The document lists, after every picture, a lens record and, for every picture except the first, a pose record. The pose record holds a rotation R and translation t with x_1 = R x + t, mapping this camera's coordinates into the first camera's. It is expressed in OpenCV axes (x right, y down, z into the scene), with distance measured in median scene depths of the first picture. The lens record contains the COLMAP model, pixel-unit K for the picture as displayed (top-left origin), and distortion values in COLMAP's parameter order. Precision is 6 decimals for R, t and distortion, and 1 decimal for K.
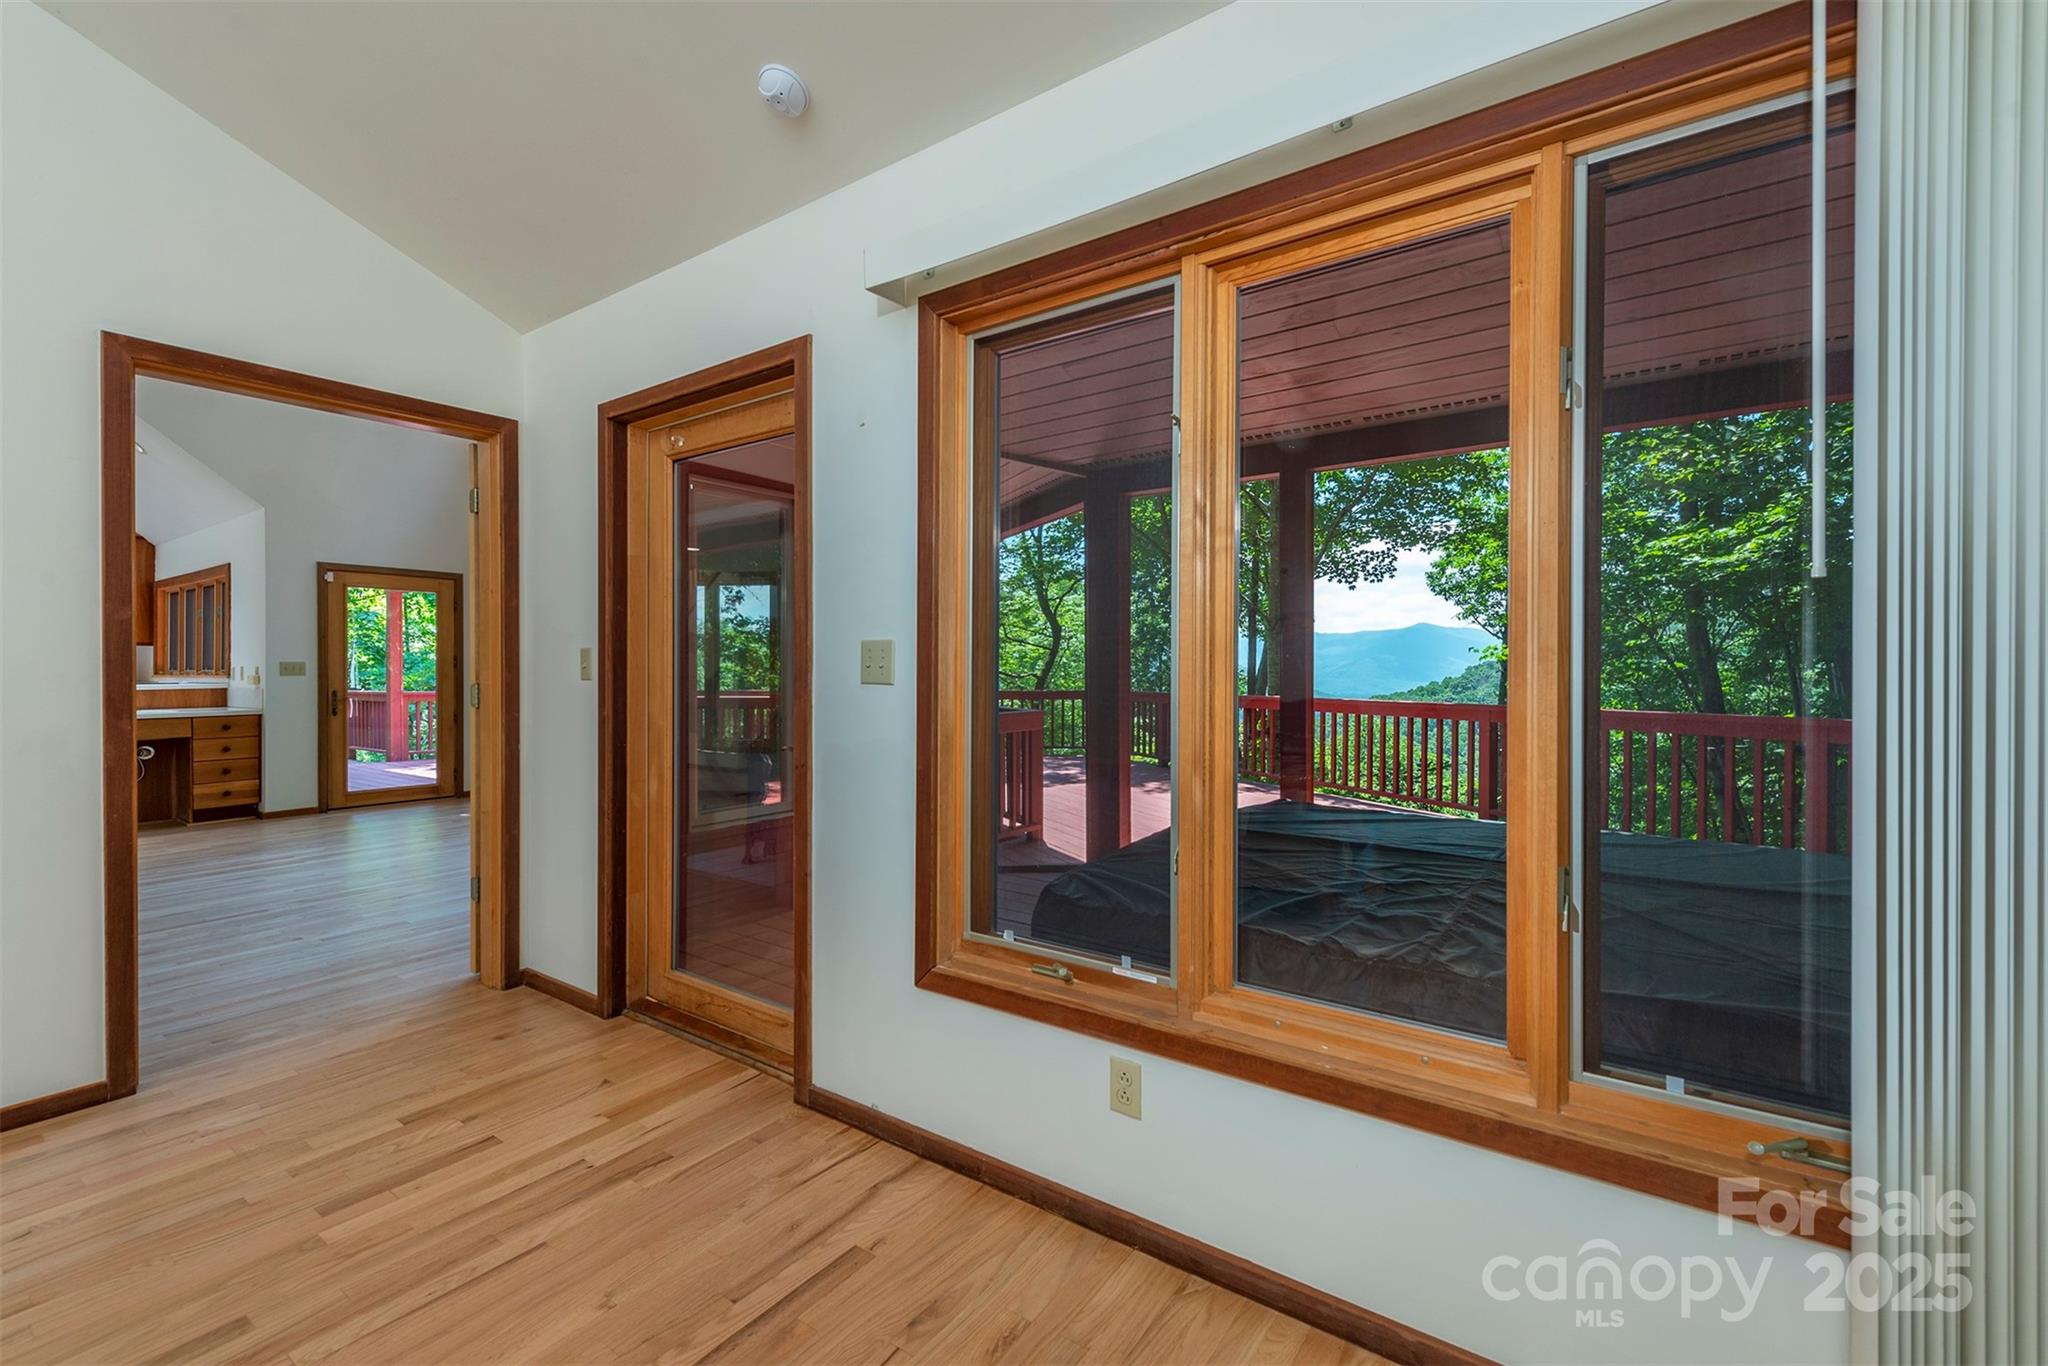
lens RADIAL K [[851.6, 0, 1042.0], [0, 851.6, 670.9], [0, 0, 1]] dist [0.015513, -0.001356]
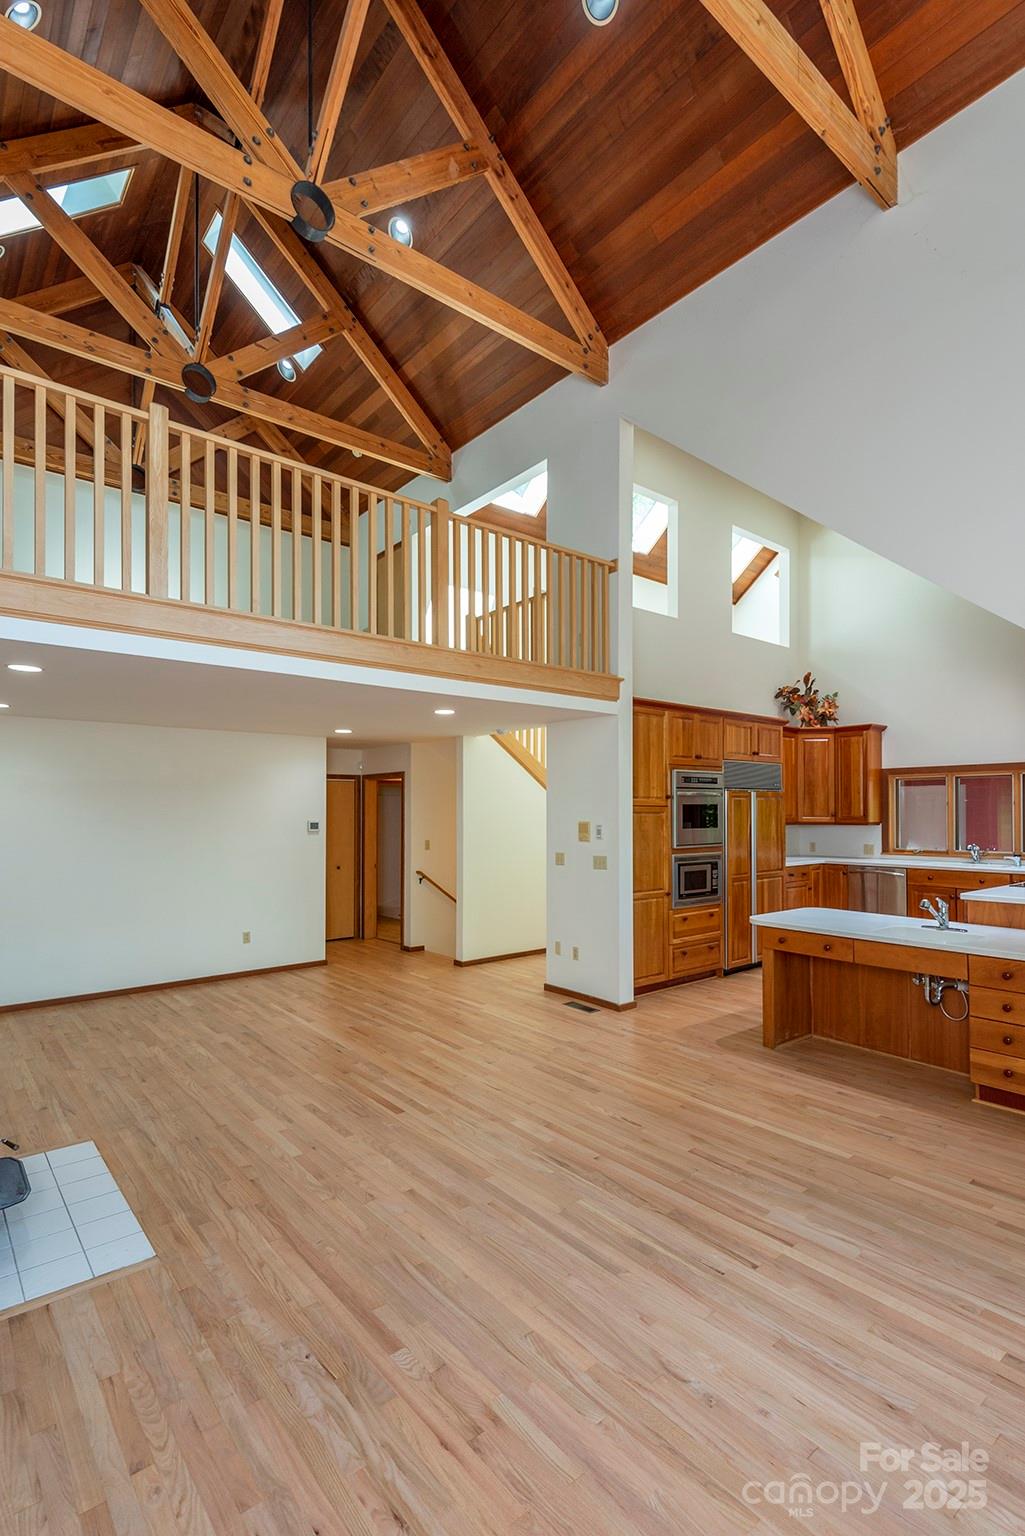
lens RADIAL K [[718.4, 0, 508.2], [0, 718.4, 800.8], [0, 0, 1]] dist [0.013095, -0.000792]
pose [[-0.277706, -0.010042, -0.960614, -0.264083], [-0.000573, 0.999947, -0.010287, -0.063297], [0.960666, -0.002307, -0.277697, 0.728983]]
